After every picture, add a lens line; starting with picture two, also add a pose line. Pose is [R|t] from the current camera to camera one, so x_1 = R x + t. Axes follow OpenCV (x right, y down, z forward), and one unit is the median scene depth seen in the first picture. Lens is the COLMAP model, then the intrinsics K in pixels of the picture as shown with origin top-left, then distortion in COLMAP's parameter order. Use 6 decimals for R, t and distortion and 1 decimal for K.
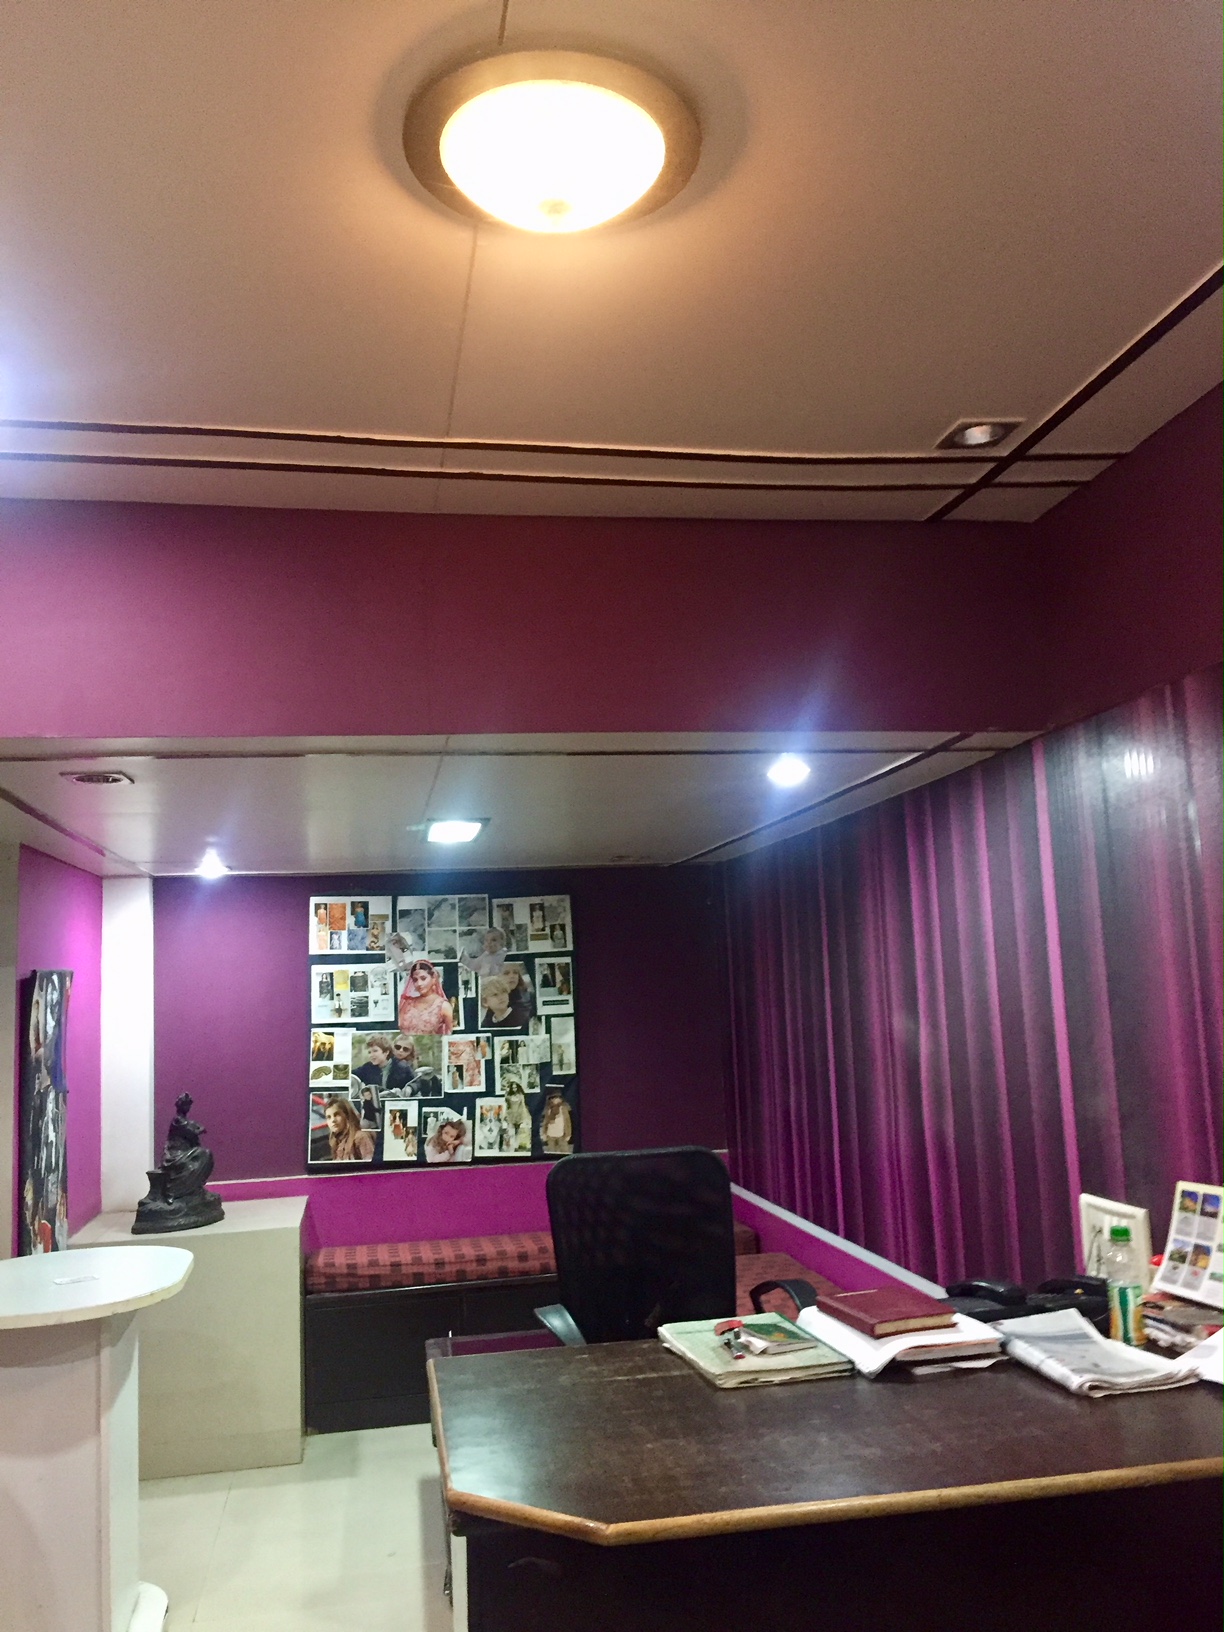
lens RADIAL K [[1405.4, 0, 615.8], [0, 1405.4, 819.1], [0, 0, 1]] dist [0.083862, -0.109166]
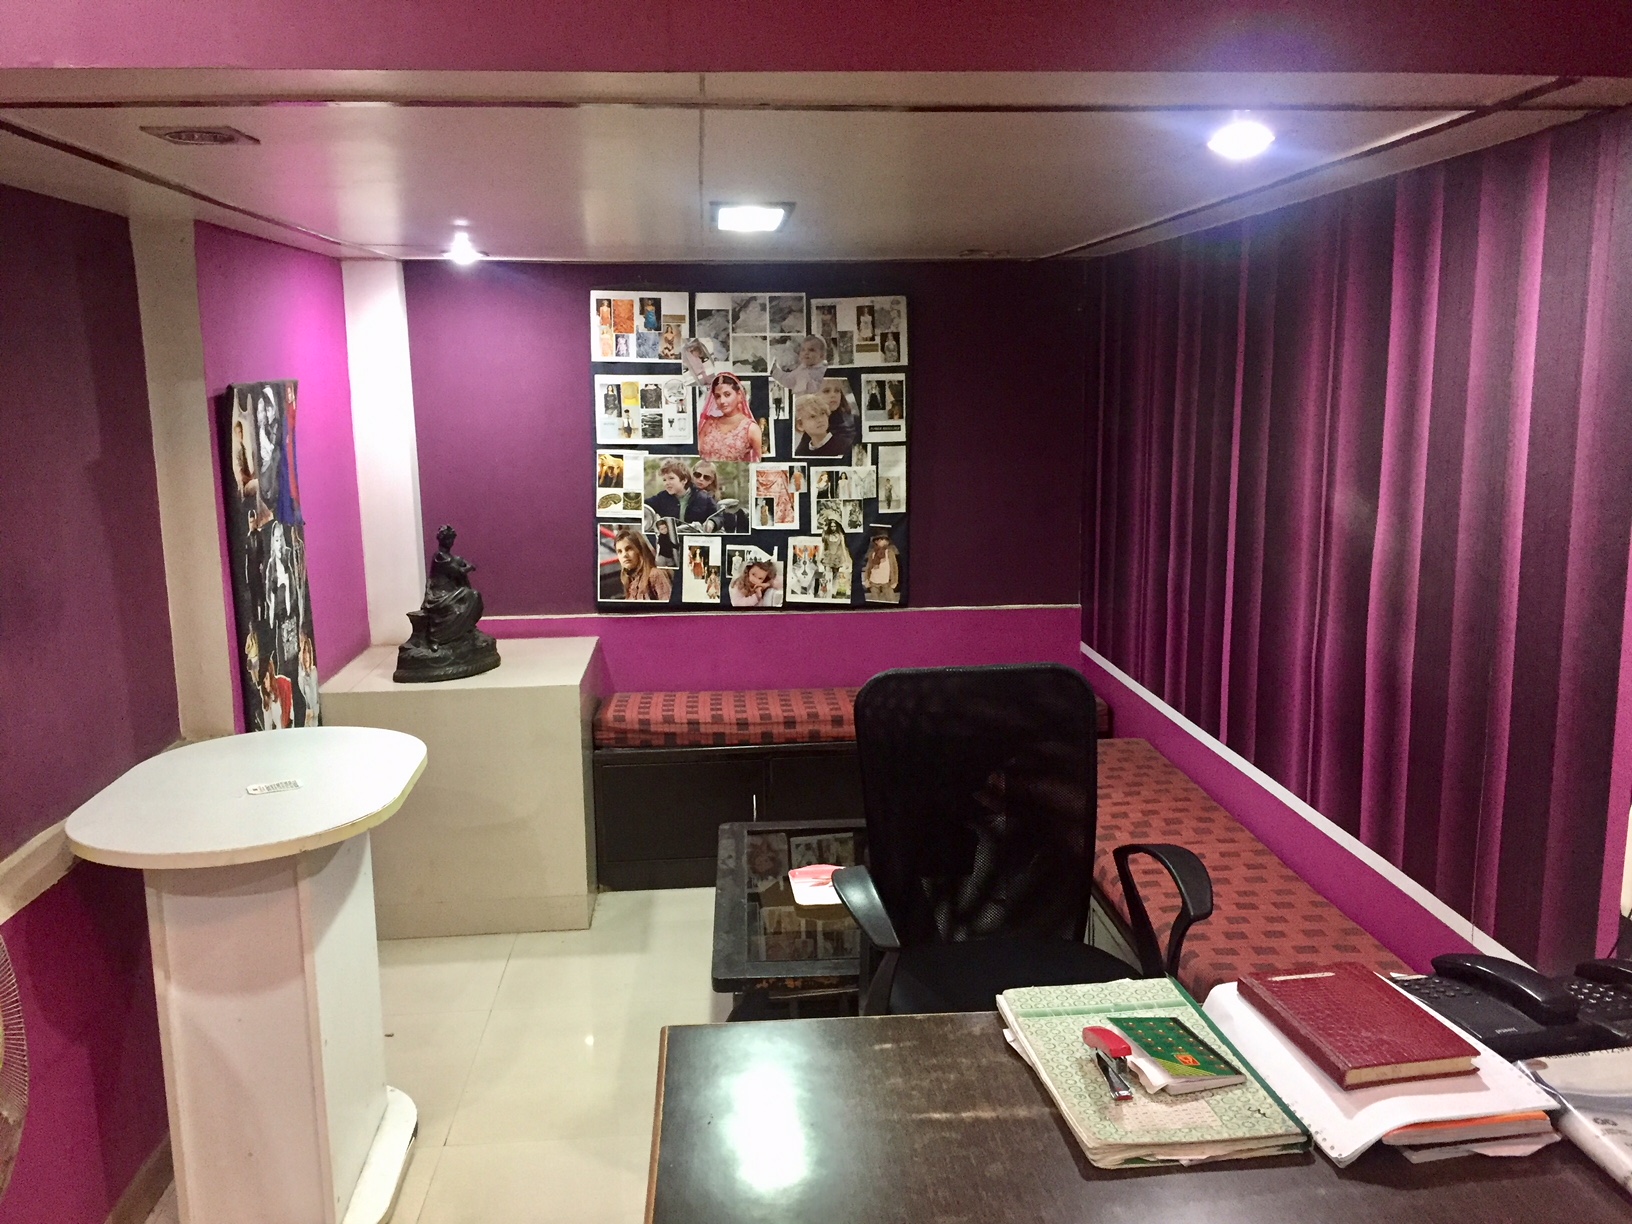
lens RADIAL K [[1405.4, 0, 820.3], [0, 1405.4, 606.2], [0, 0, 1]] dist [0.083862, -0.109166]
pose [[0.994925, 0.045199, -0.089892, -0.001142], [-0.017490, 0.957509, 0.287871, -0.008923], [0.099084, -0.284838, 0.953441, 0.193892]]
